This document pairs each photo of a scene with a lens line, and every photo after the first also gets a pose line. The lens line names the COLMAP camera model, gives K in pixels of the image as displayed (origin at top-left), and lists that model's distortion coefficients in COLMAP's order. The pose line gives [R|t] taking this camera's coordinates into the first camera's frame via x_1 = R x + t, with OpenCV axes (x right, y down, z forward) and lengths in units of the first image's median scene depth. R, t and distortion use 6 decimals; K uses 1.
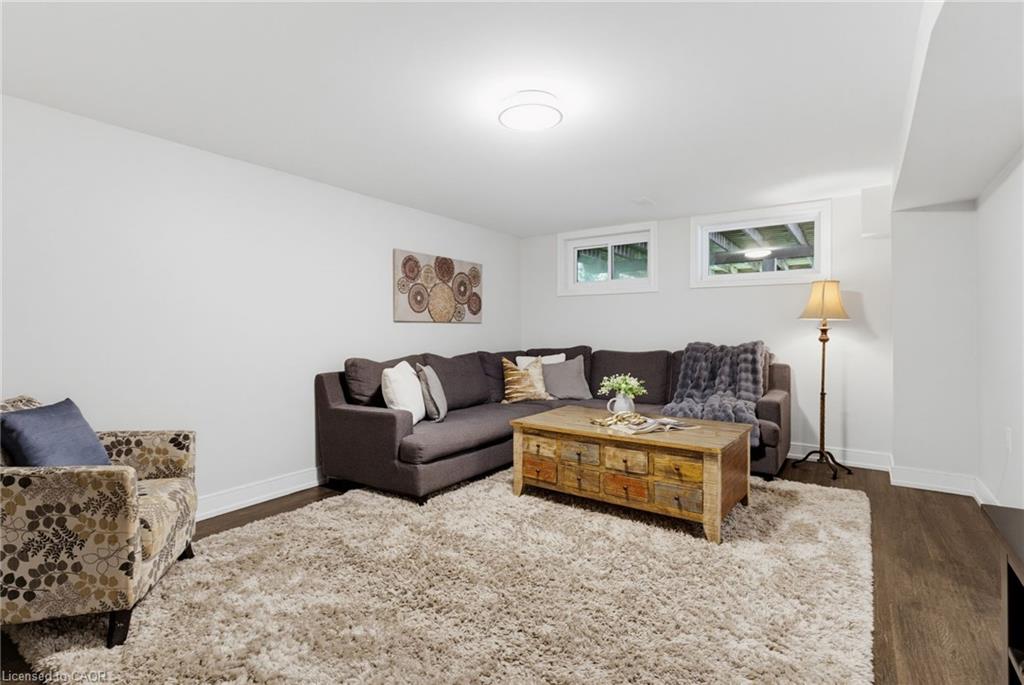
lens RADIAL K [[492.1, 0, 510.6], [0, 492.1, 330.4], [0, 0, 1]] dist [-0.000258, 0.000070]
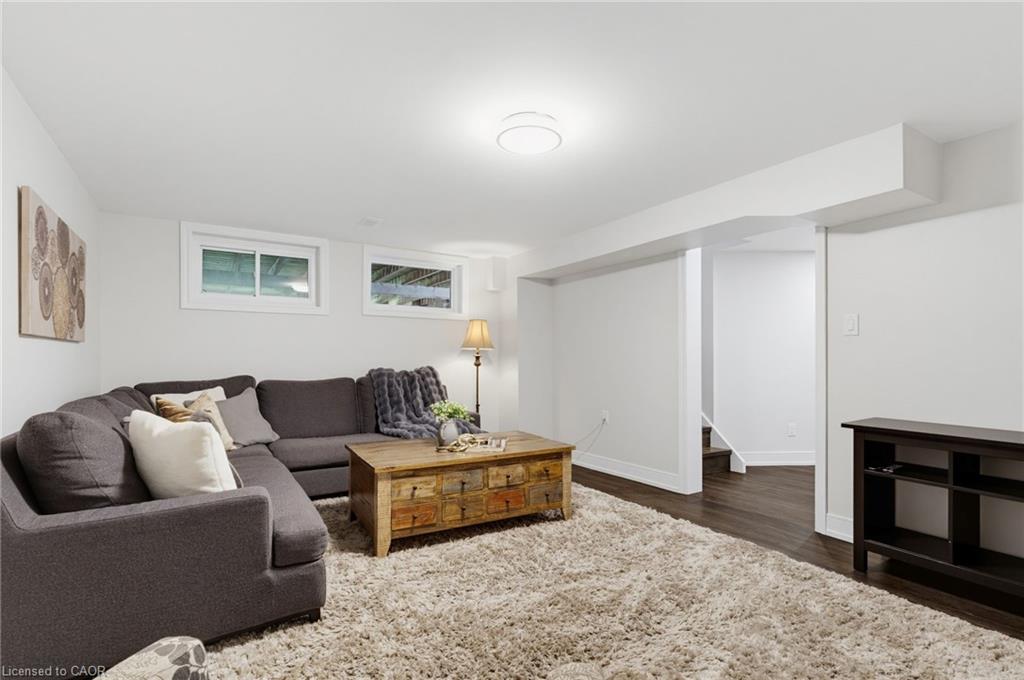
lens RADIAL K [[482.9, 0, 516.3], [0, 482.9, 361.7], [0, 0, 1]] dist [0.001465, 0.000048]
pose [[0.405770, -0.003308, 0.913969, -0.646900], [-0.002245, 0.999987, 0.004616, 0.006895], [-0.913972, -0.003925, 0.405757, 0.489018]]
